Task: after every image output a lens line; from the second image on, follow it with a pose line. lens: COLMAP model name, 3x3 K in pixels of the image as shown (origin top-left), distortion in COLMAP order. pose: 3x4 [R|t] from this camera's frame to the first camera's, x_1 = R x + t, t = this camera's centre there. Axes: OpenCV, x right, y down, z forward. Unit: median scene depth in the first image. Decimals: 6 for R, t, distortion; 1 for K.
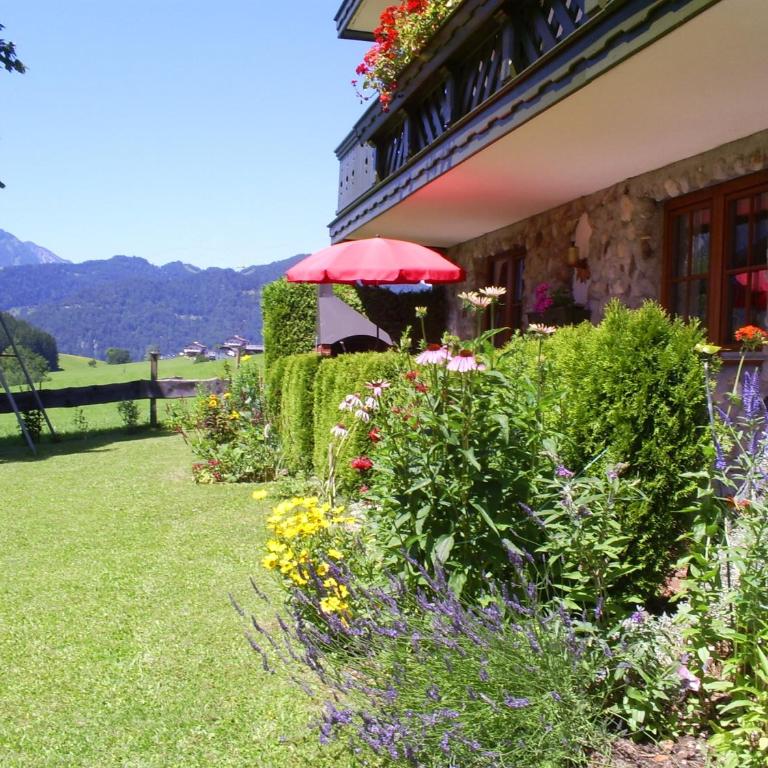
lens RADIAL K [[1217.3, 0, 394.6], [0, 1217.3, 408.3], [0, 0, 1]] dist [0.255978, -0.957224]
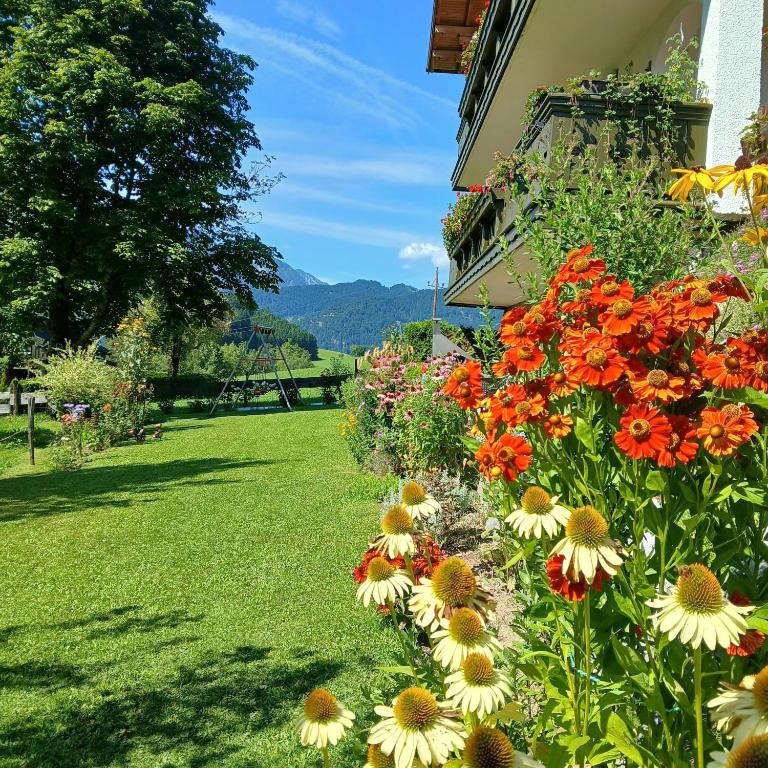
lens RADIAL K [[1217.3, 0, 394.6], [0, 1217.3, 408.3], [0, 0, 1]] dist [0.255978, -0.957224]
pose [[0.974327, 0.035801, -0.222274, 0.599566], [-0.032260, 0.999288, 0.019543, -0.032141], [0.222816, -0.011870, 0.974788, -1.615244]]
